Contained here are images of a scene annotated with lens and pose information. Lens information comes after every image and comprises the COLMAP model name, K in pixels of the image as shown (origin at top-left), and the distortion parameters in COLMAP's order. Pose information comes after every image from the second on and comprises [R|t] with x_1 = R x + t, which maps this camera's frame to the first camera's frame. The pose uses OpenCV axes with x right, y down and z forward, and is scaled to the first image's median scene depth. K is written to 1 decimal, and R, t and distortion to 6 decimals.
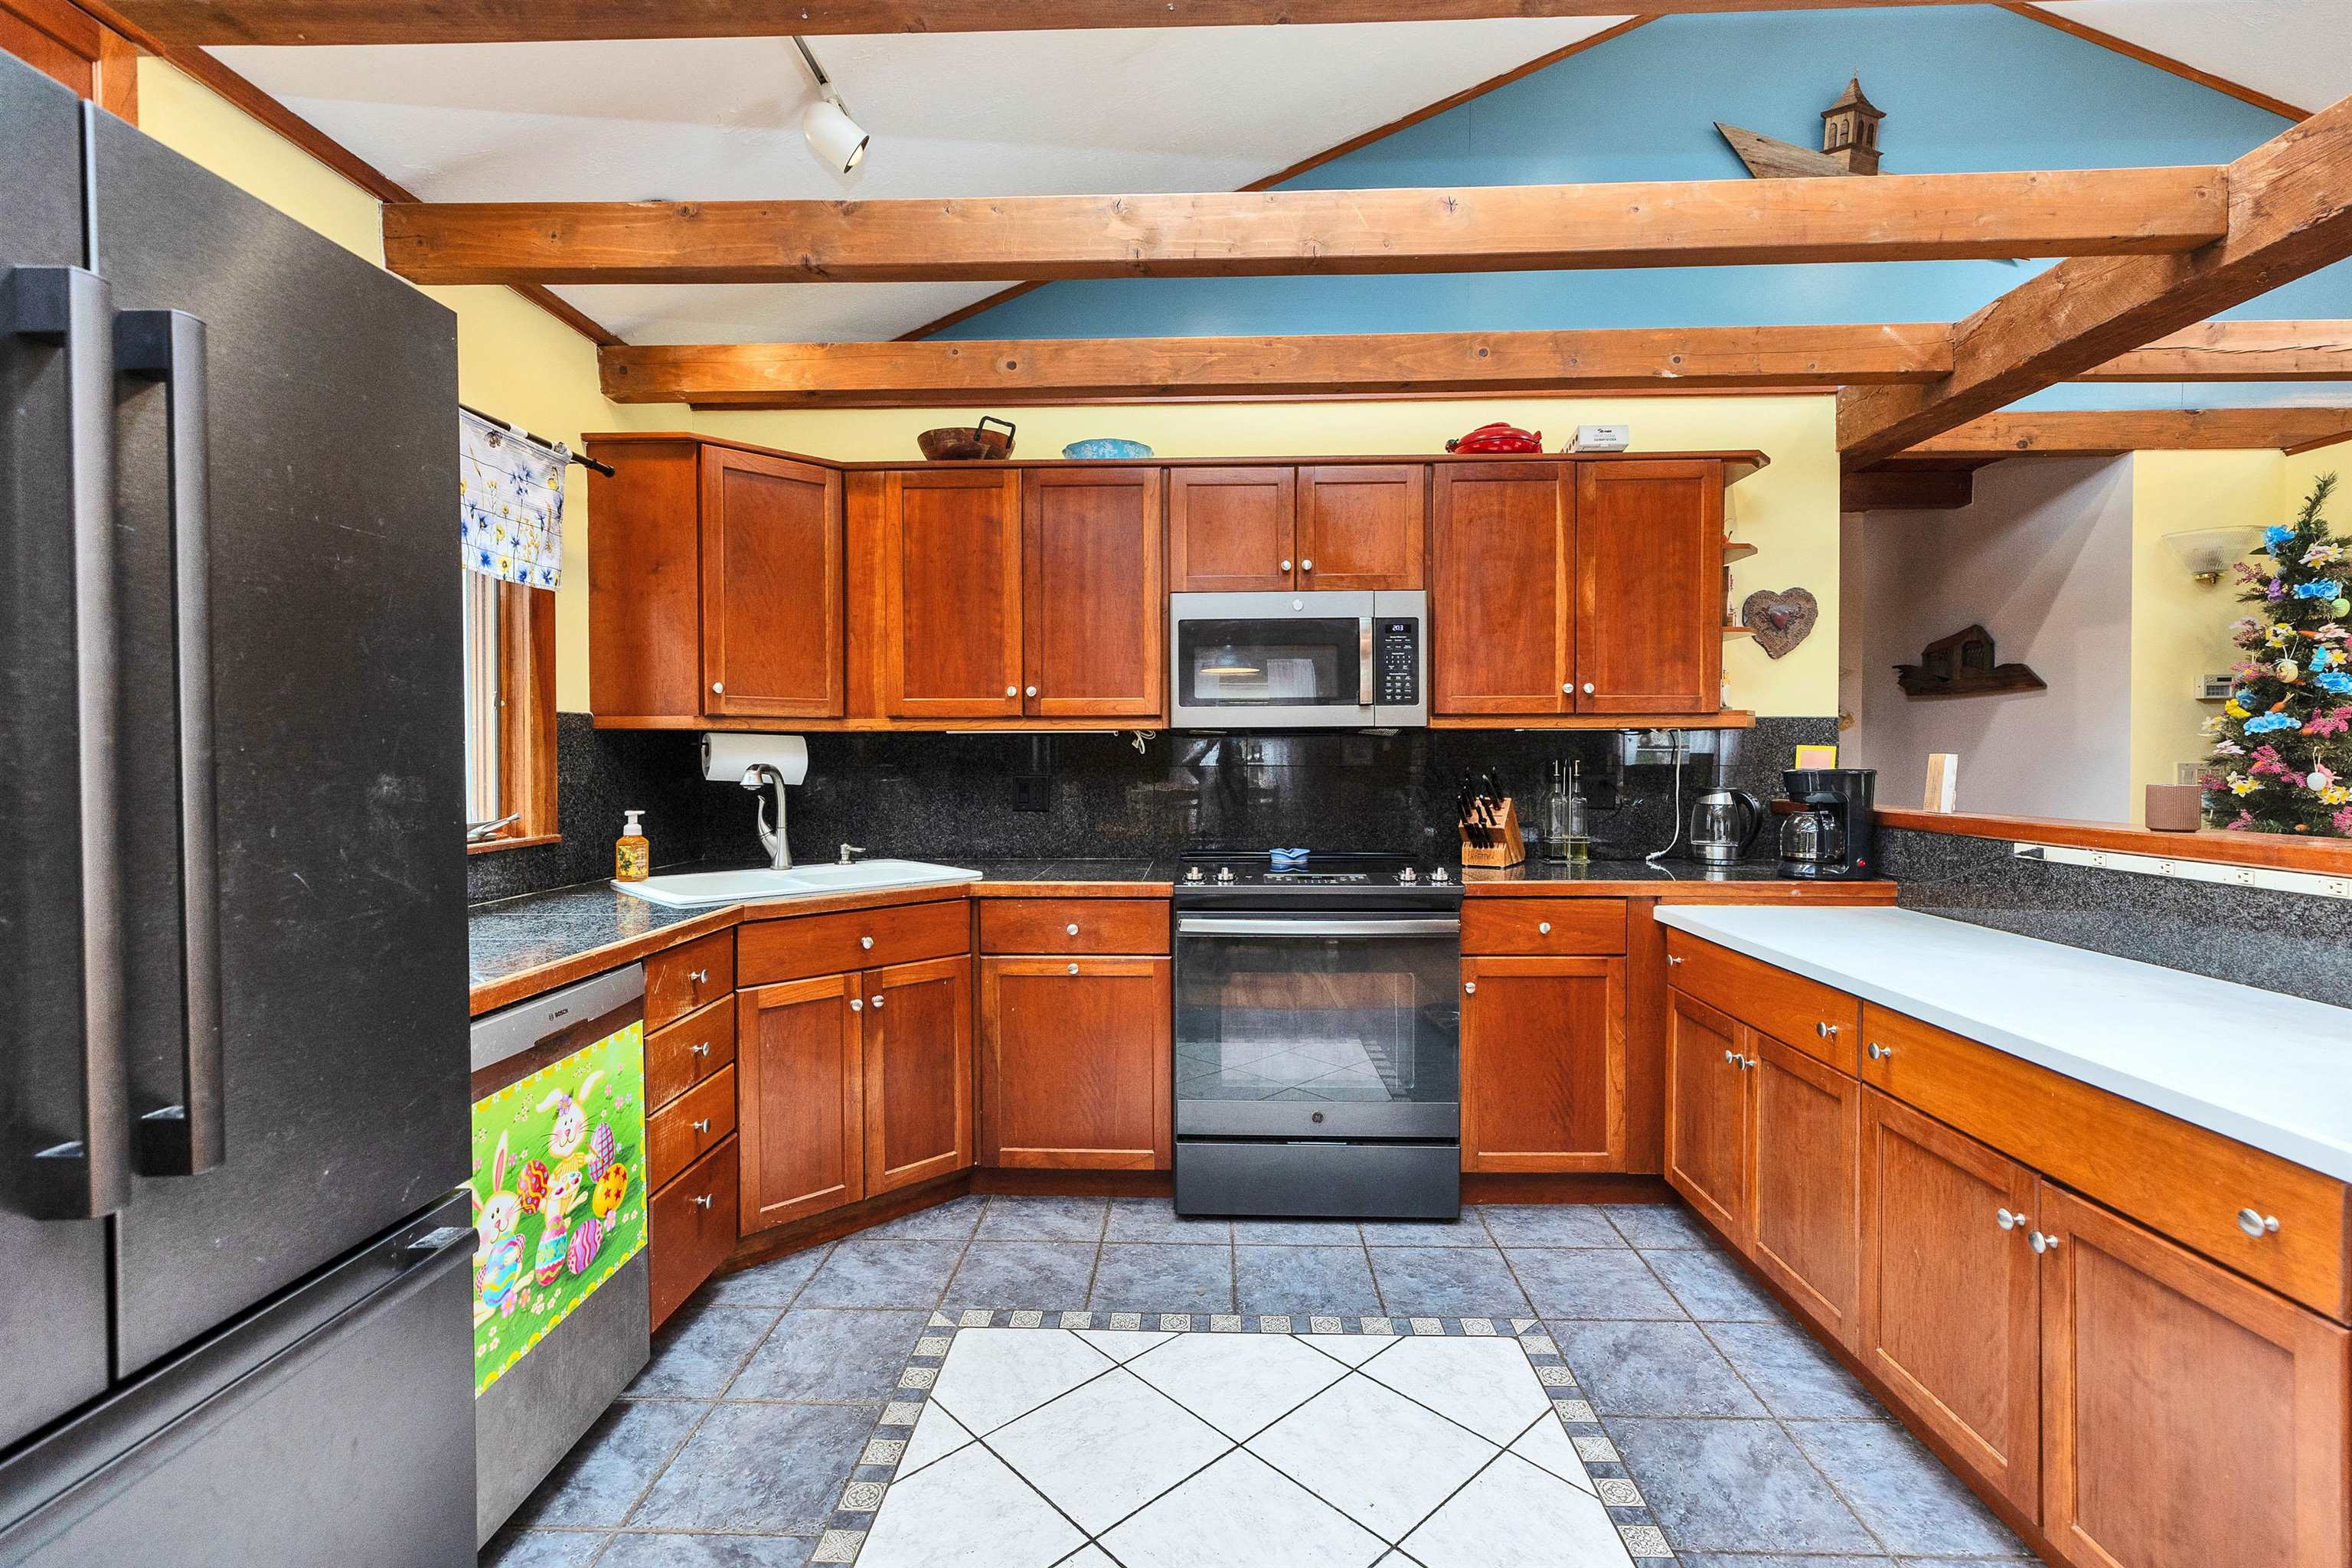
lens RADIAL K [[1053.1, 0, 1183.5], [0, 1053.1, 768.4], [0, 0, 1]] dist [0.000531, -0.000503]
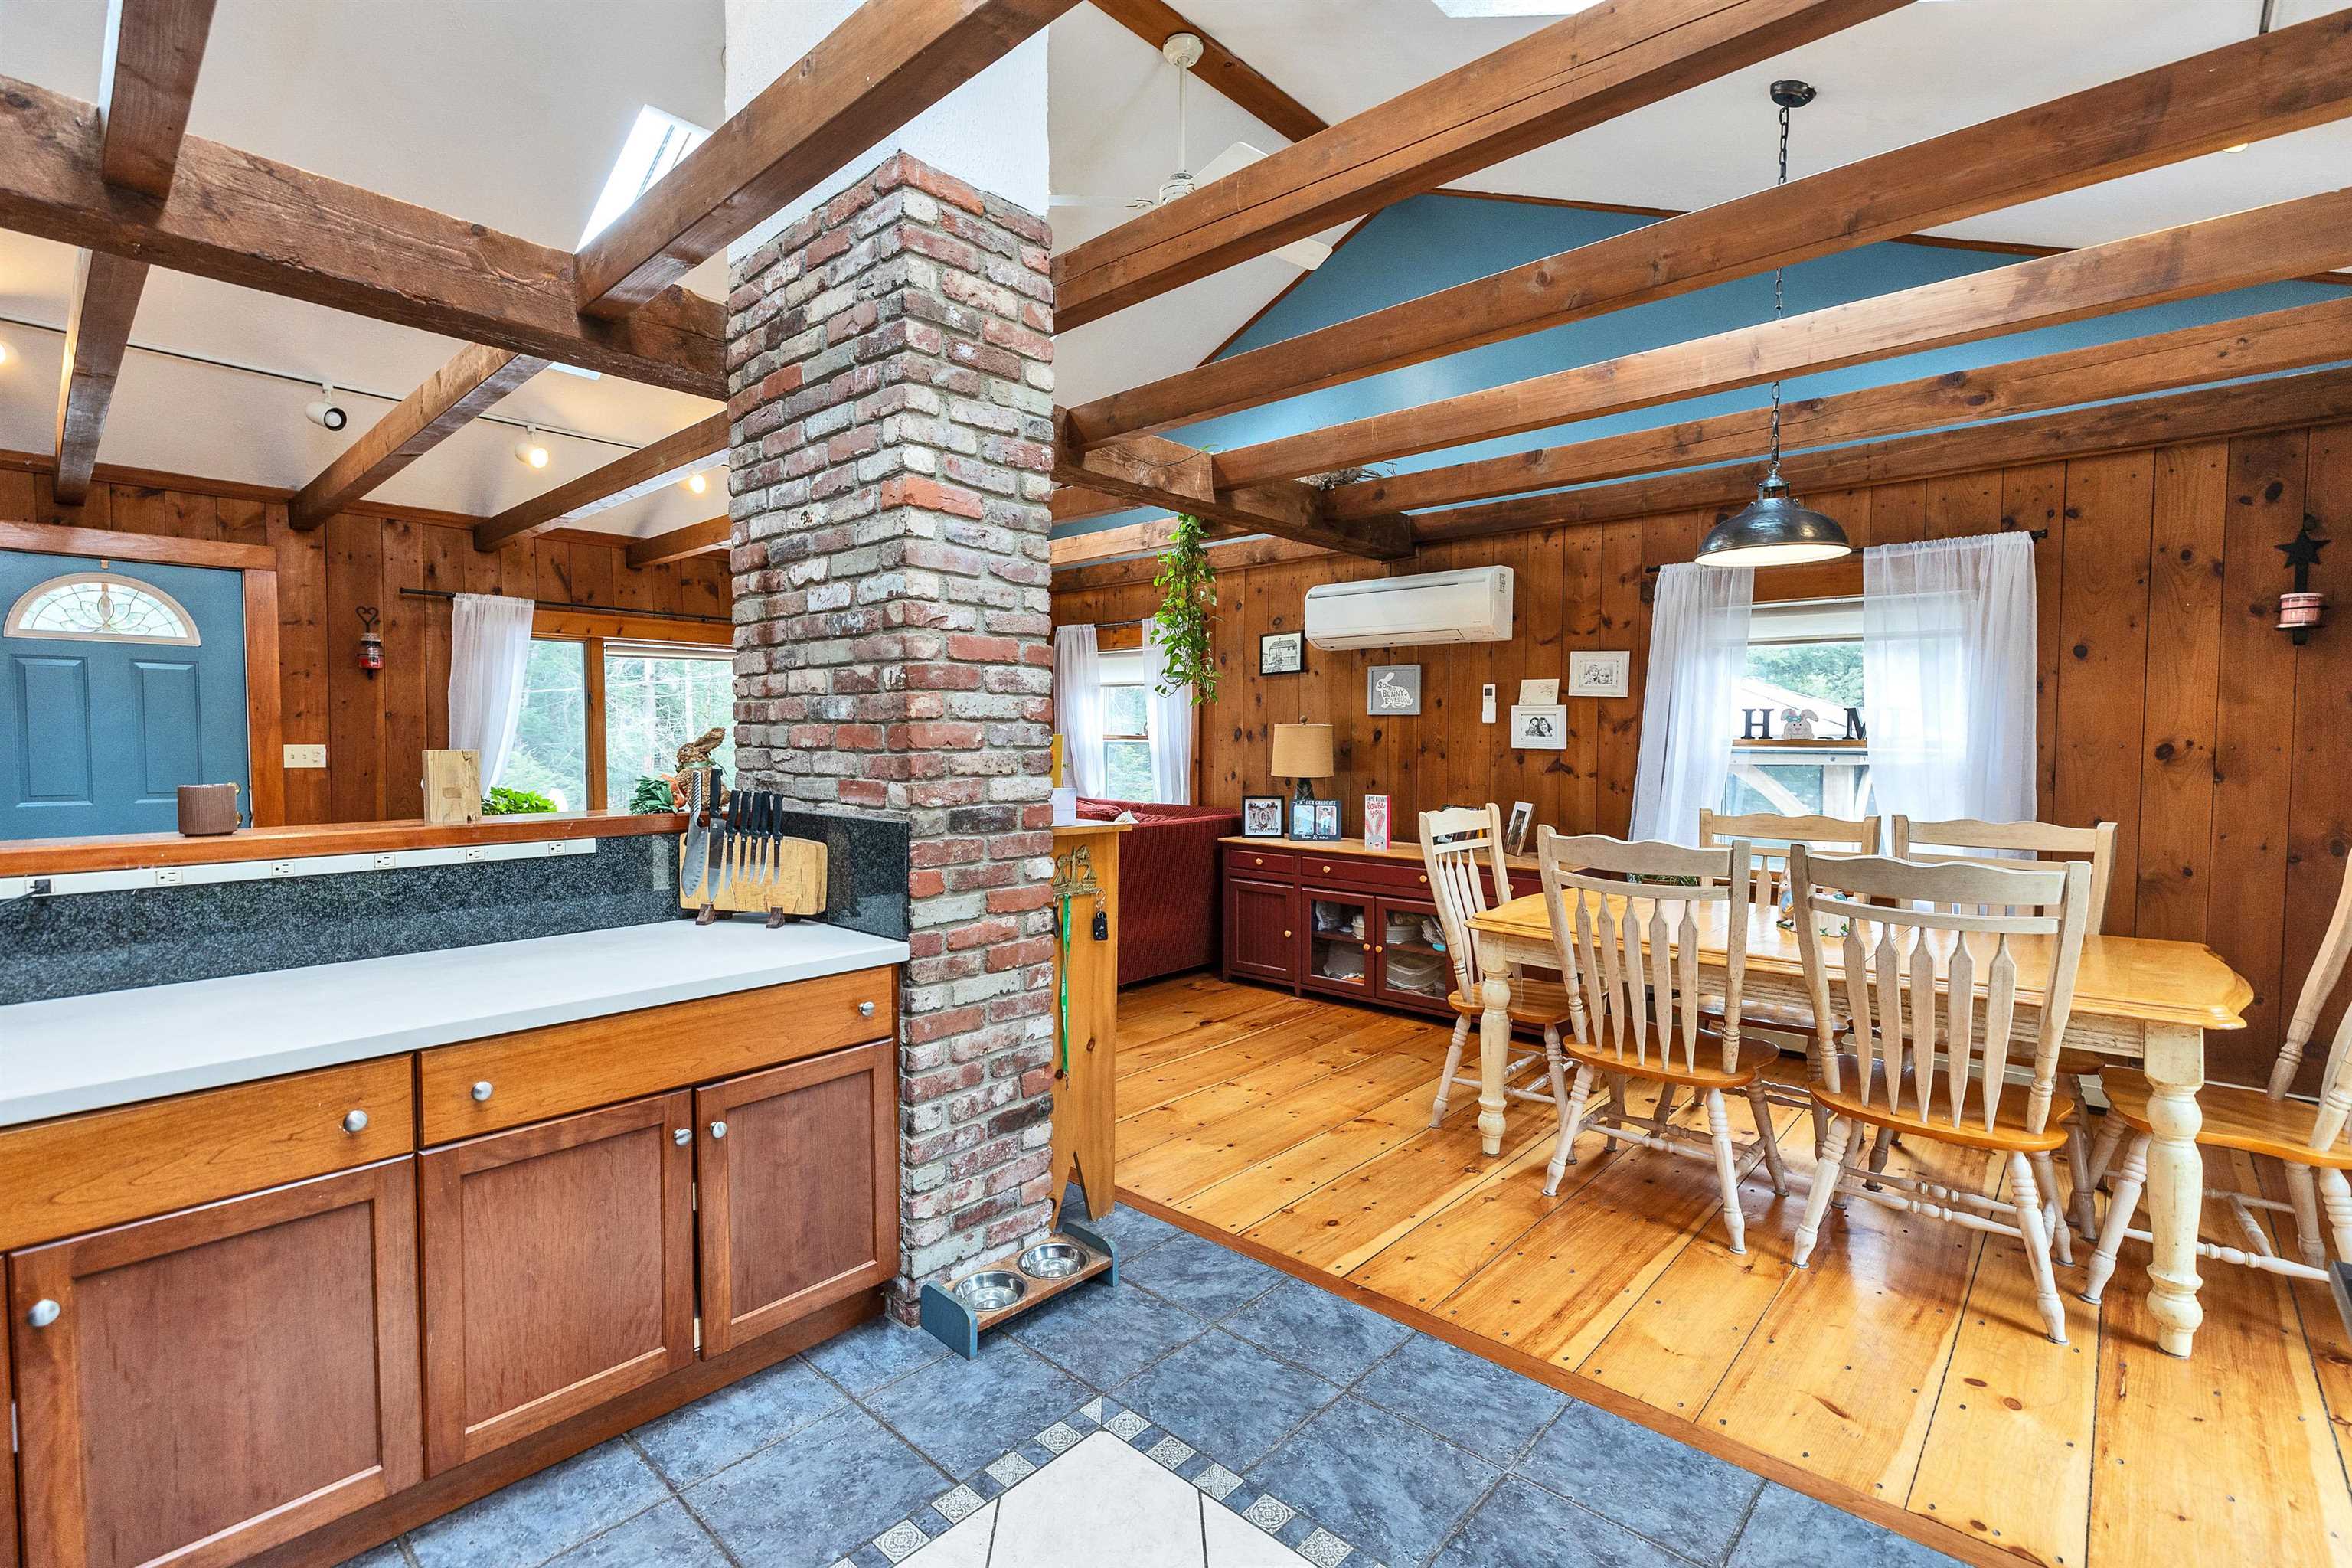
lens RADIAL K [[1053.1, 0, 1165.4], [0, 1053.1, 777.2], [0, 0, 1]] dist [0.000531, -0.000503]
pose [[-0.758207, -0.026631, 0.651470, -0.237486], [0.008007, 0.998710, 0.050144, -0.023963], [-0.651964, 0.043236, -0.757016, 0.868497]]
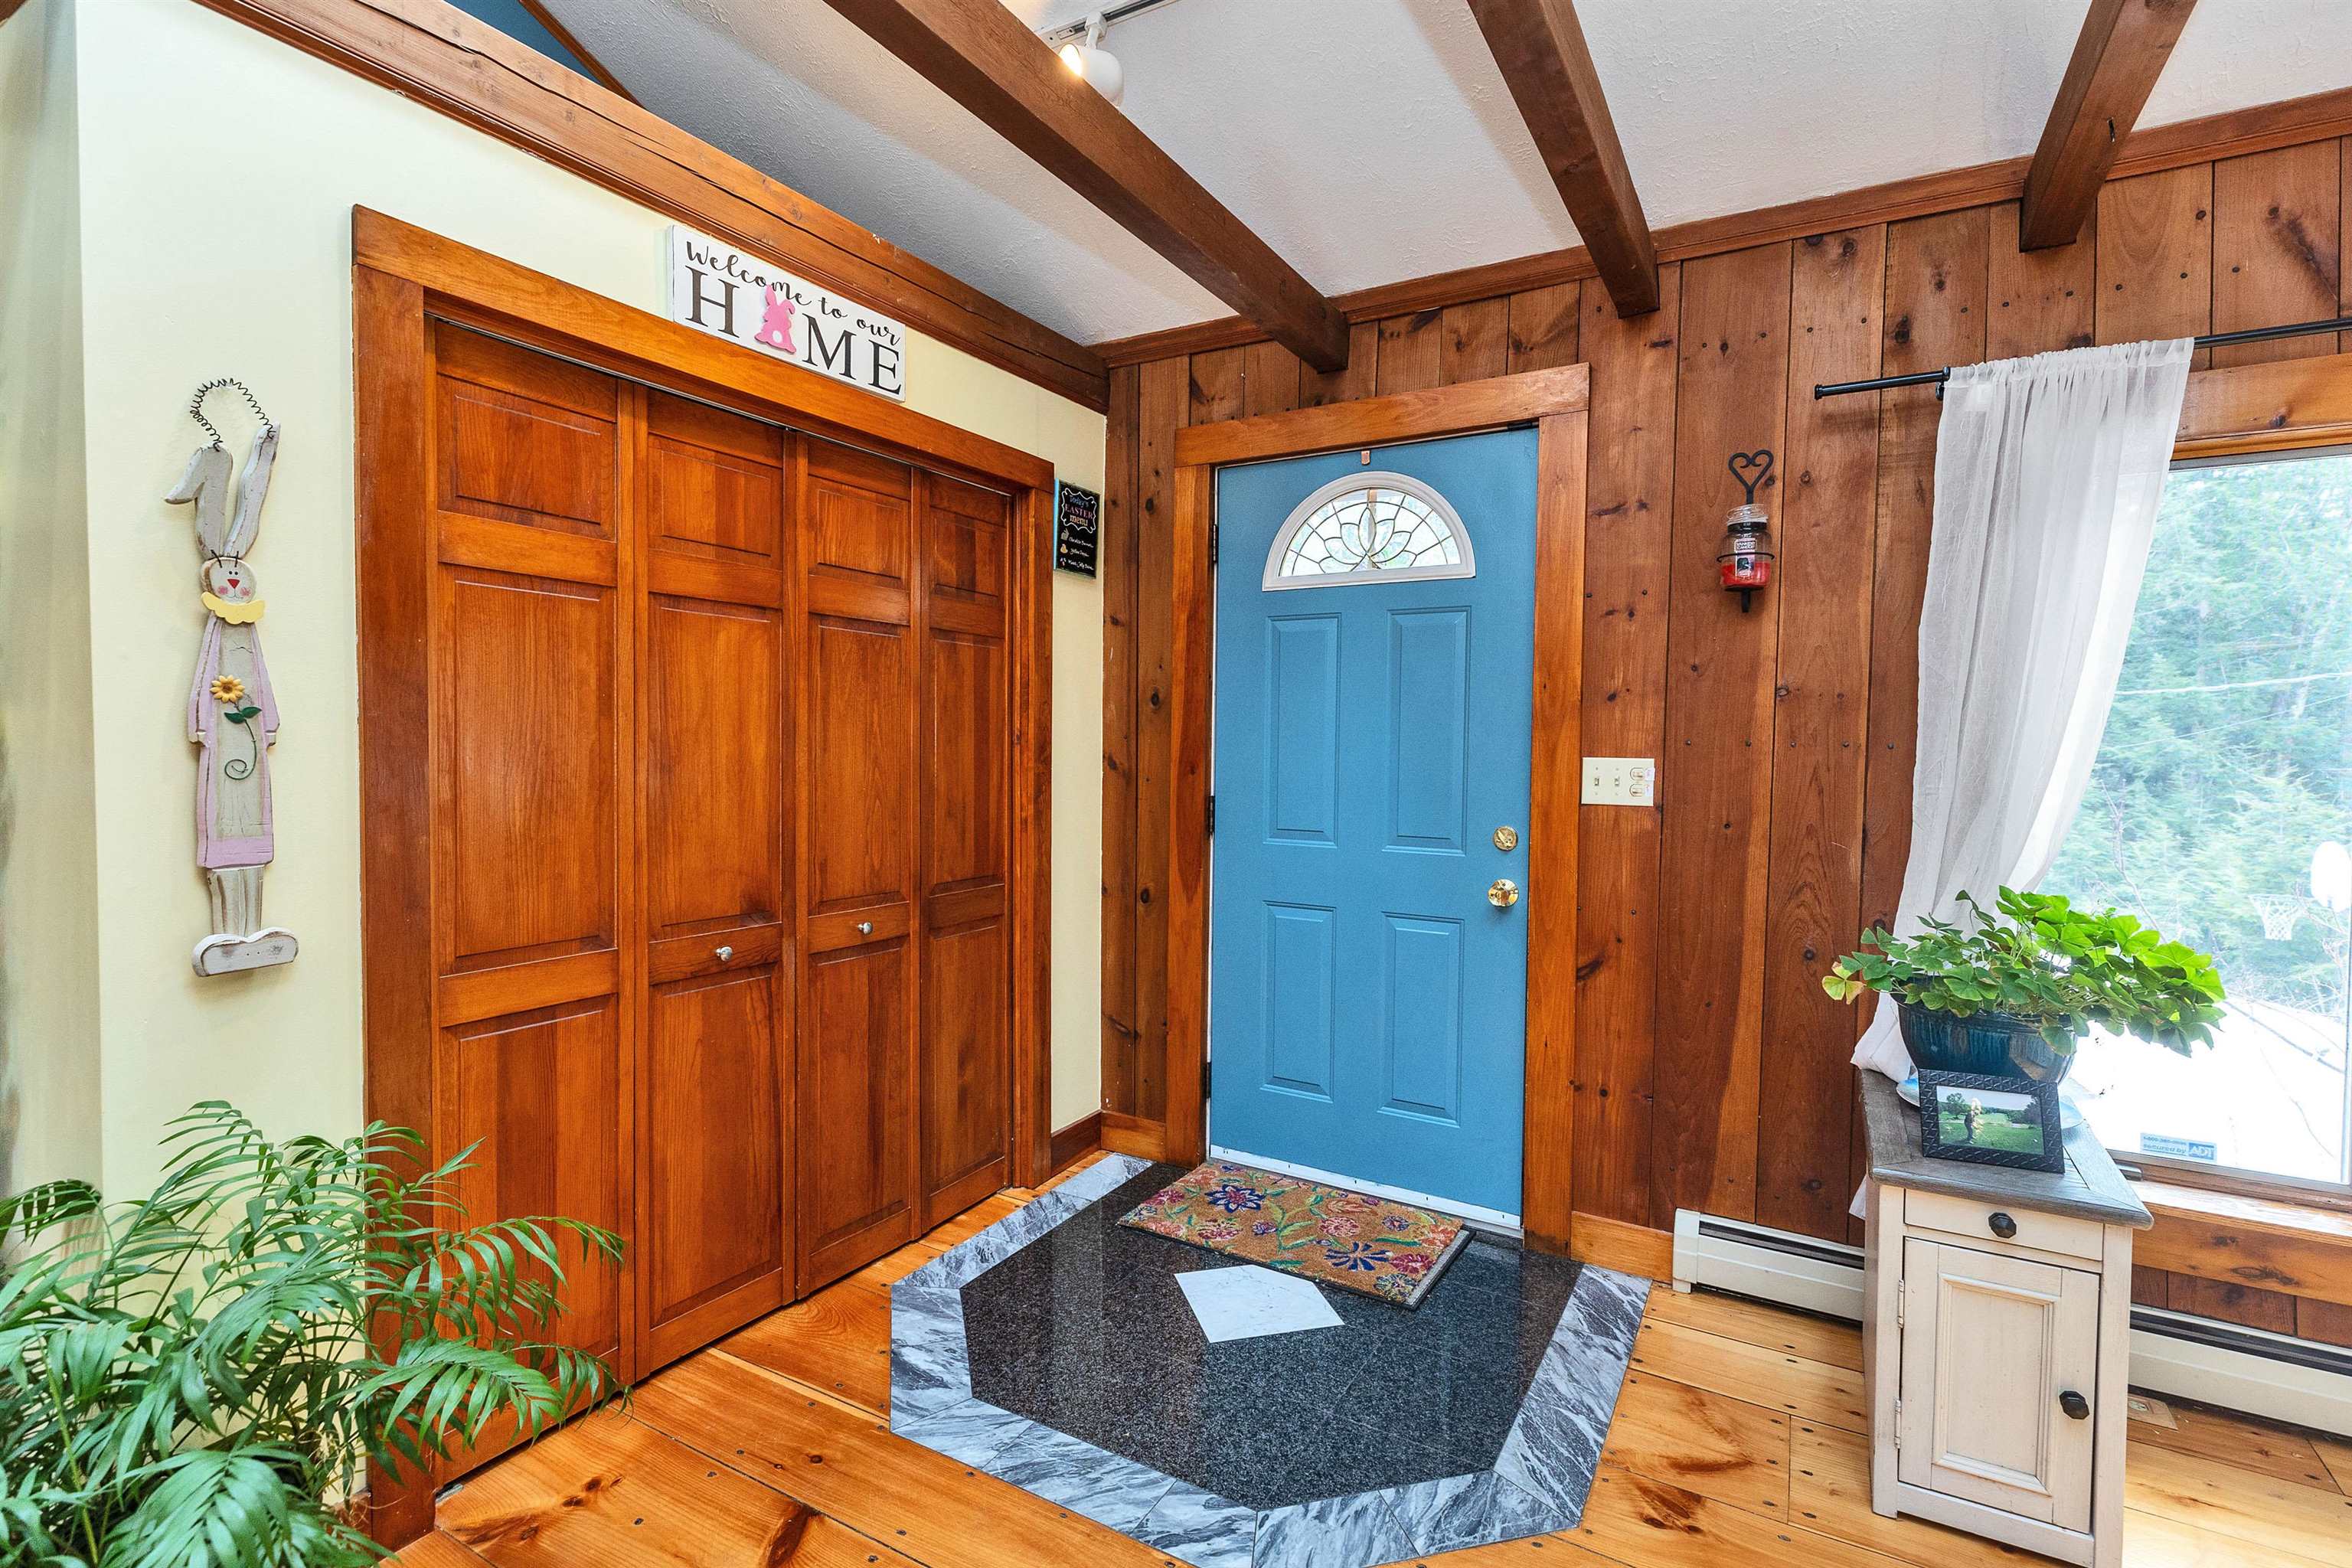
lens RADIAL K [[1053.1, 0, 1222.5], [0, 1053.1, 765.5], [0, 0, 1]] dist [0.000531, -0.000503]
pose [[0.463312, -0.009363, 0.886146, 1.179082], [-0.002704, 0.999925, 0.011979, -0.003618], [-0.886191, -0.007946, 0.463251, 0.327997]]
